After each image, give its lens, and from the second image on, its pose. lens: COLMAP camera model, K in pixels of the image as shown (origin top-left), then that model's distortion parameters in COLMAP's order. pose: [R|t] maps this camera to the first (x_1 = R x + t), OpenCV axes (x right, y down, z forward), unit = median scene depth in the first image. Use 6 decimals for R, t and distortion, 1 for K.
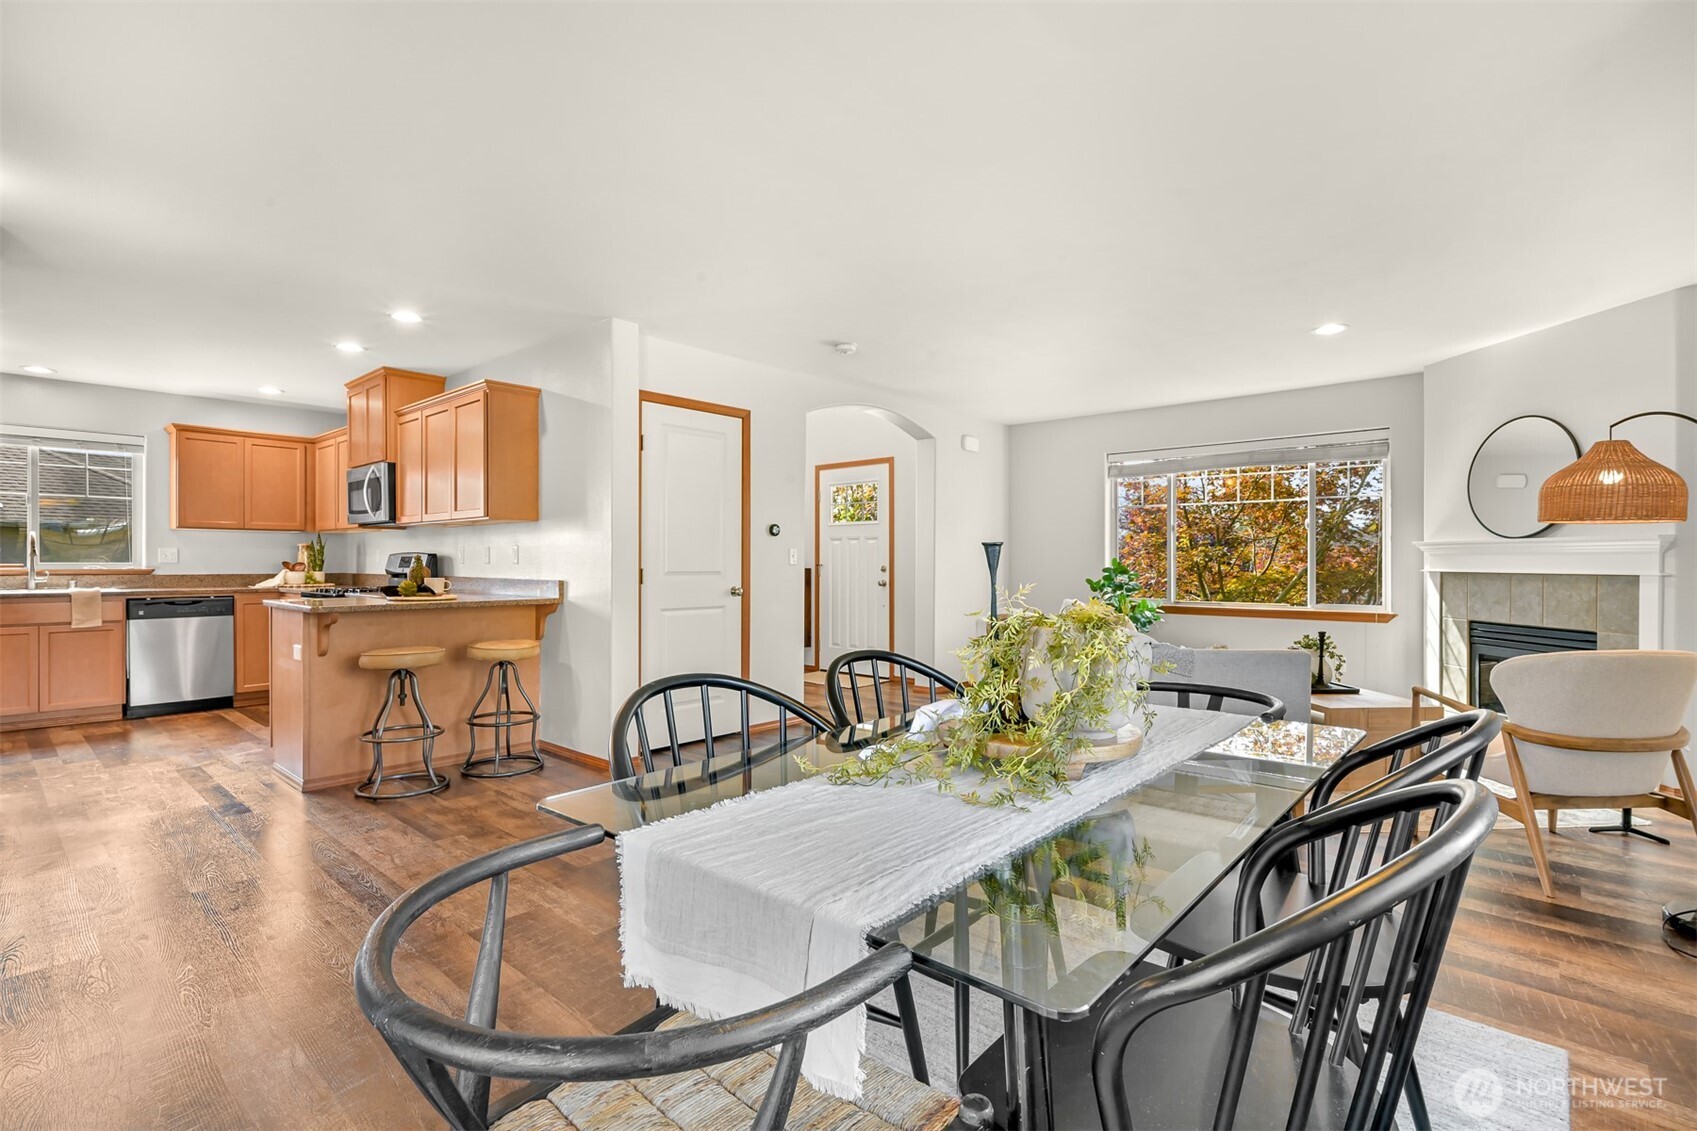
lens RADIAL K [[776.6, 0, 833.7], [0, 776.6, 564.2], [0, 0, 1]] dist [-0.000124, -0.000685]
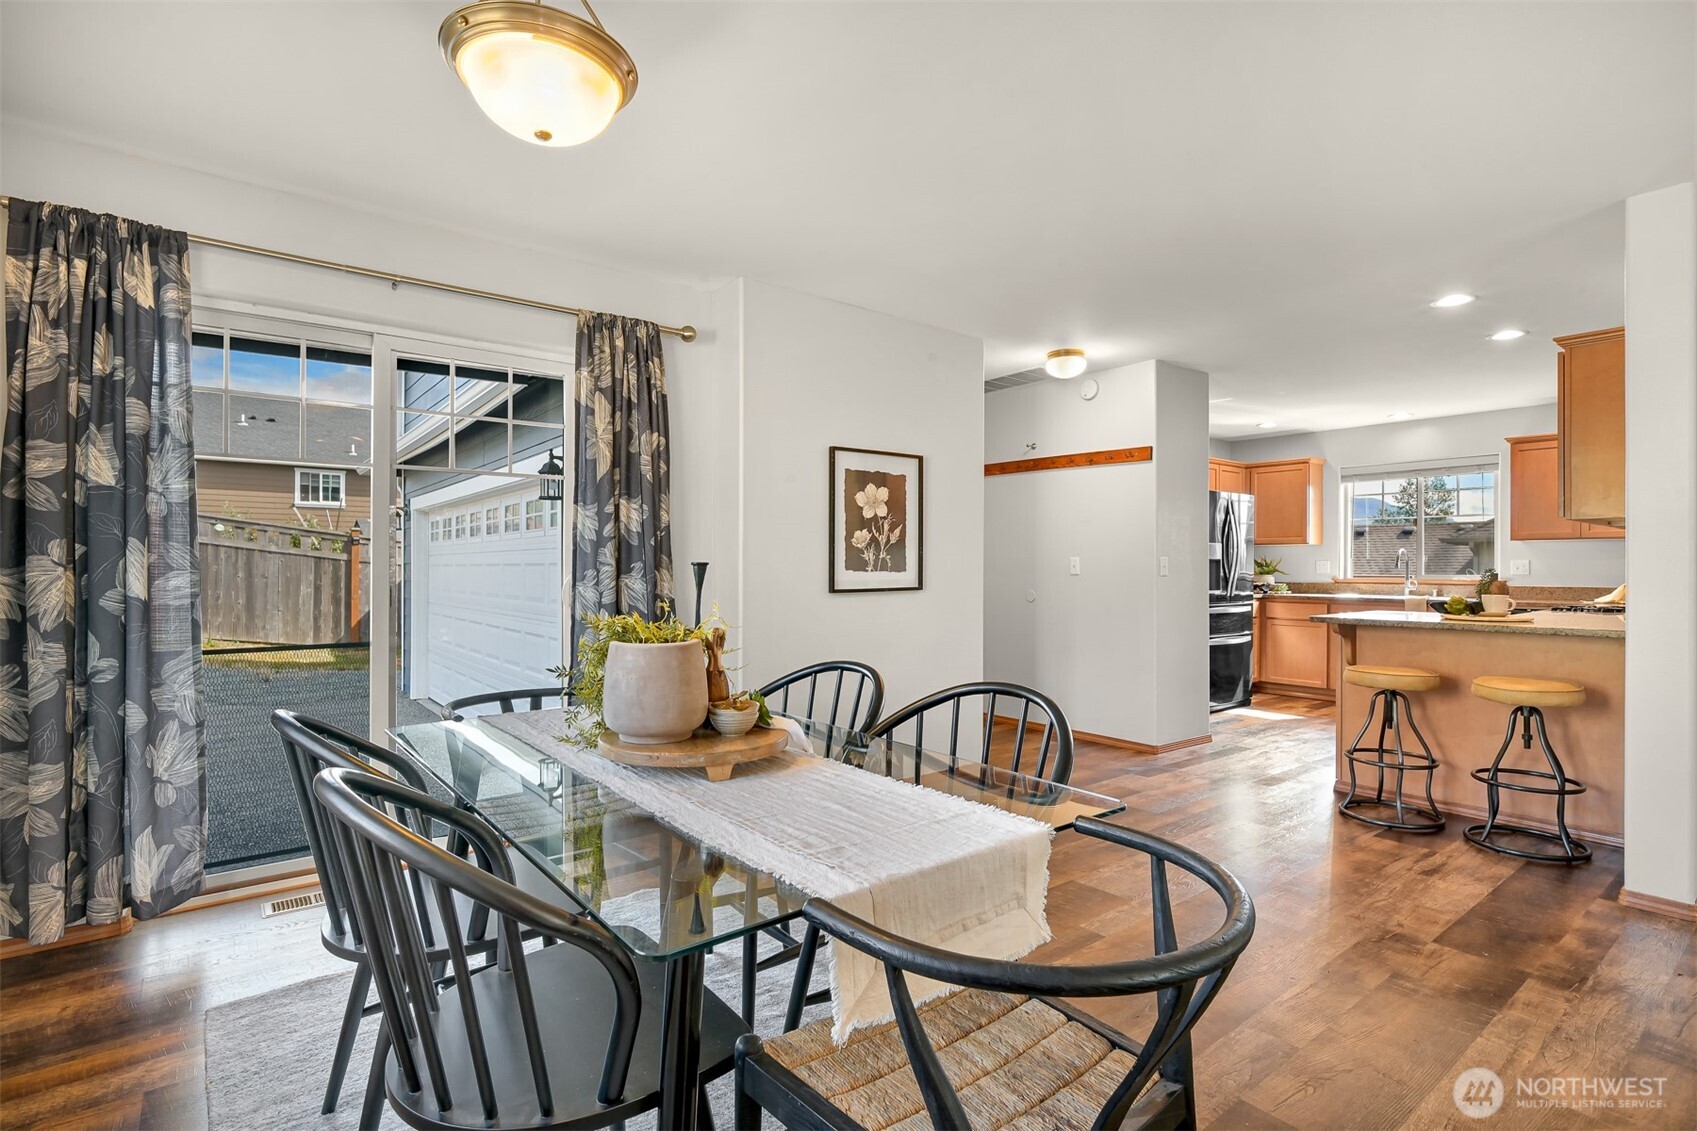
lens RADIAL K [[790.0, 0, 857.5], [0, 790.0, 562.5], [0, 0, 1]] dist [-0.016747, -0.000028]
pose [[-0.158456, -0.008626, -0.987328, 0.312325], [-0.007964, 0.999940, -0.007458, -0.003836], [0.987334, 0.006681, -0.158516, 0.333048]]
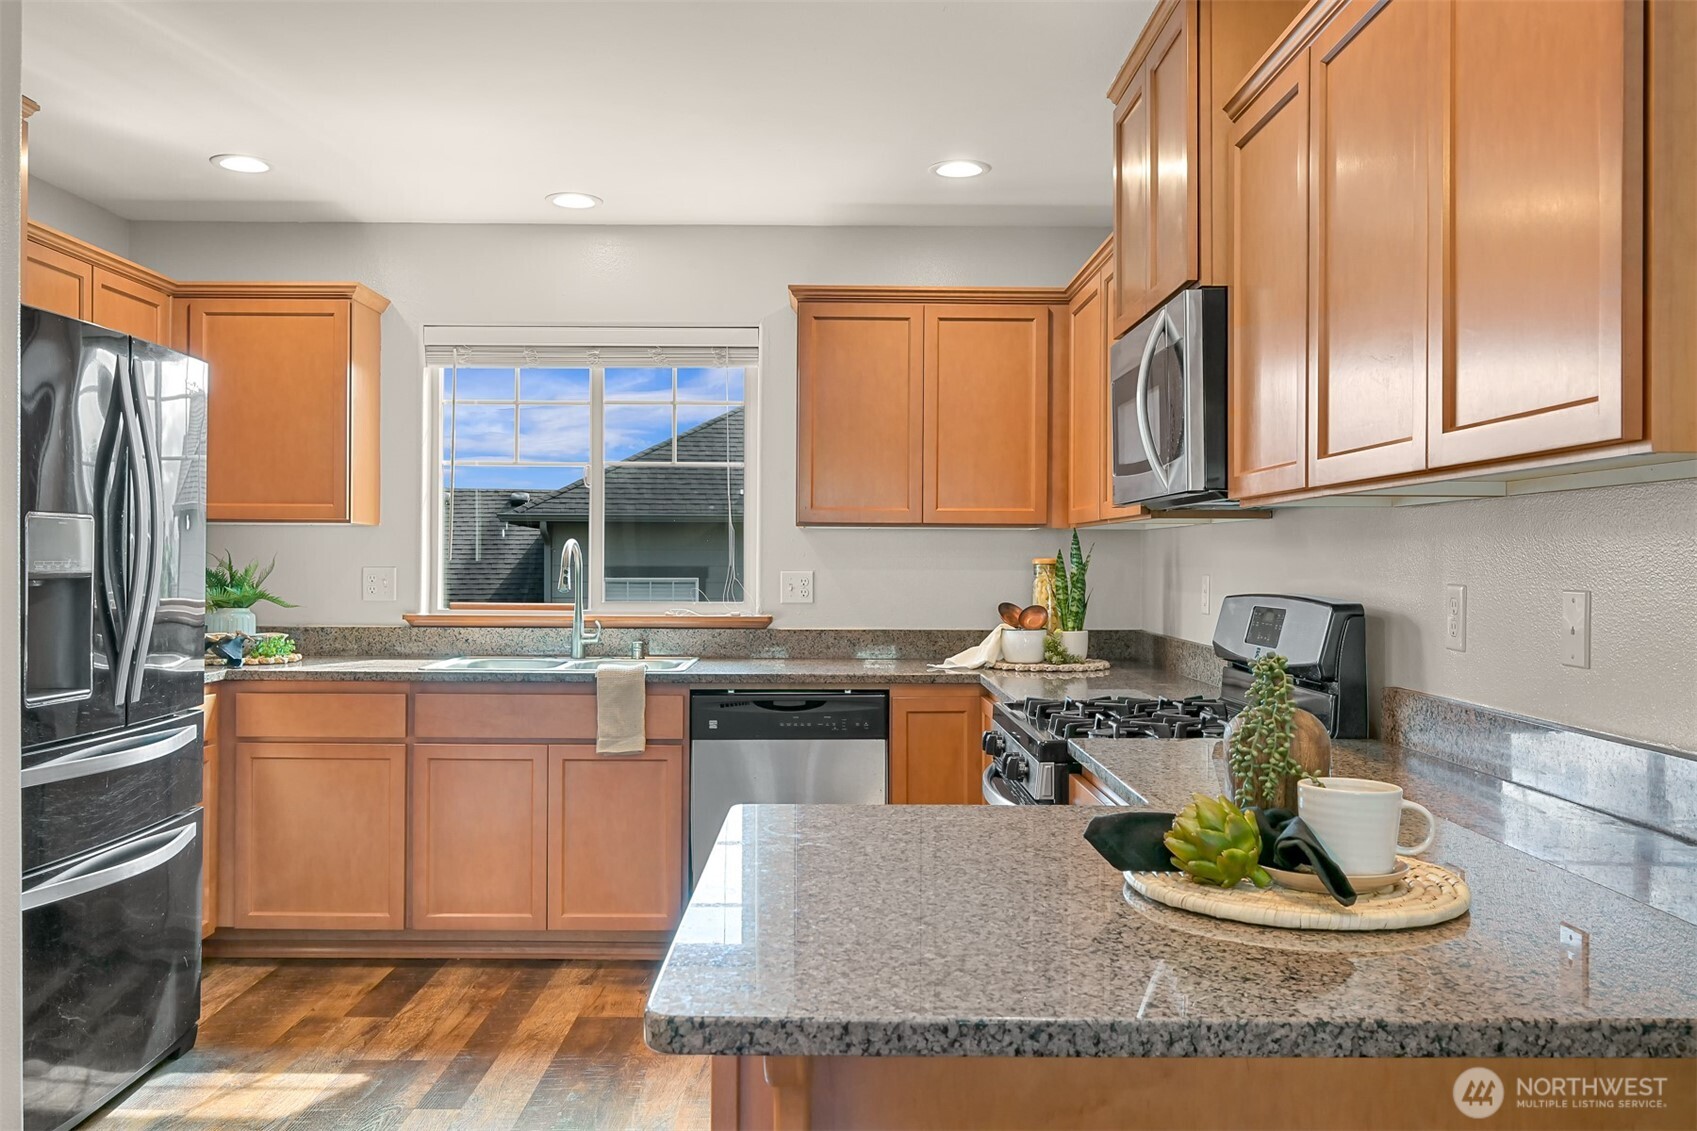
lens RADIAL K [[1428.6, 0, 843.8], [0, 1428.6, 560.2], [0, 0, 1]] dist [-0.003970, 0.009577]
pose [[0.680057, -0.000286, -0.733160, -0.253393], [-0.006084, 0.999963, -0.006034, -0.023725], [0.733134, 0.008564, 0.680030, 0.497720]]
